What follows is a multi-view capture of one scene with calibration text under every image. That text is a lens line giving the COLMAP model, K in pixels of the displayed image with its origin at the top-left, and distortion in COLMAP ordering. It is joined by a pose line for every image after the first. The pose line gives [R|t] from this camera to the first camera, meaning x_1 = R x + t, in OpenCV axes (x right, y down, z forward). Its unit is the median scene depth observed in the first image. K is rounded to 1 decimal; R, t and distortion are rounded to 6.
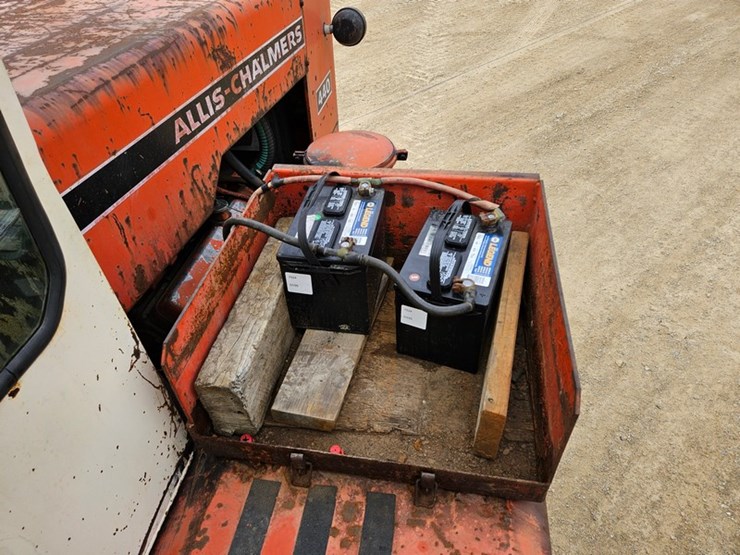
lens RADIAL K [[483.2, 0, 371.6], [0, 483.2, 272.3], [0, 0, 1]] dist [0.081214, -0.062998]
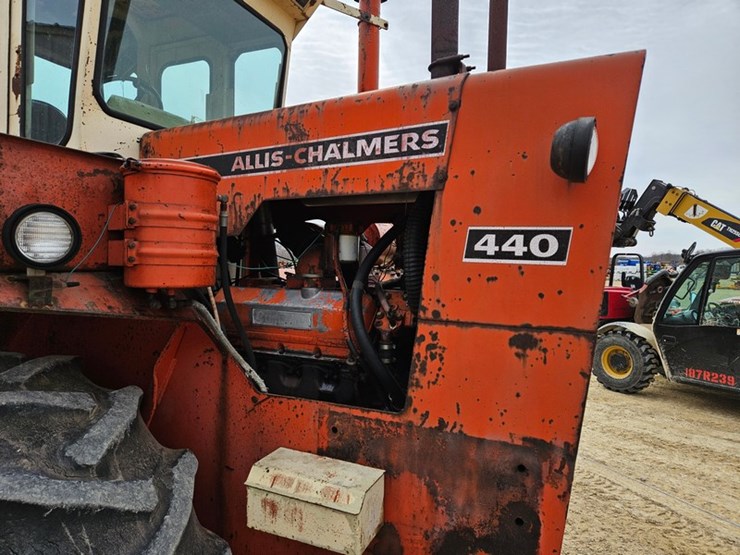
lens RADIAL K [[483.2, 0, 371.6], [0, 483.2, 272.3], [0, 0, 1]] dist [0.081214, -0.062998]
pose [[-0.258724, 0.069566, -0.963443, 0.816244], [-0.646962, 0.728164, 0.226313, -0.568425], [0.717288, 0.681864, -0.143387, 1.519199]]
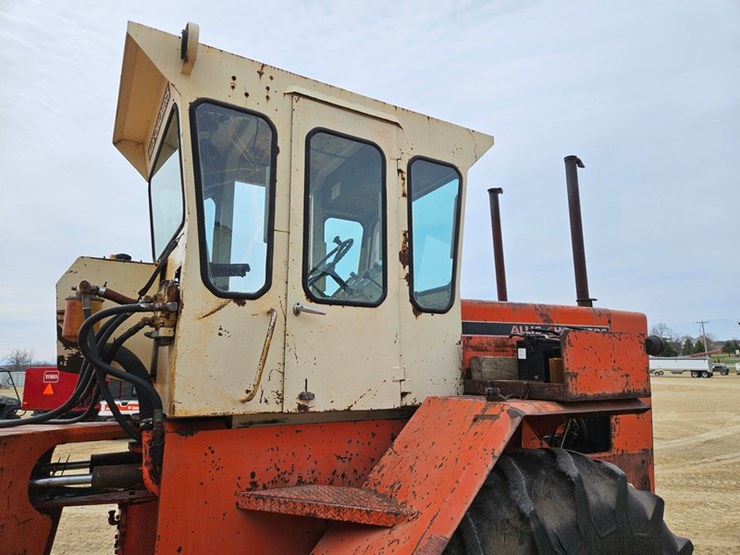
lens RADIAL K [[483.2, 0, 371.6], [0, 483.2, 272.3], [0, 0, 1]] dist [0.081214, -0.062998]
pose [[0.624158, -0.102136, -0.774593, 1.049371], [-0.543002, 0.656132, -0.524061, 1.145853], [0.561761, 0.747703, 0.354070, -0.516920]]
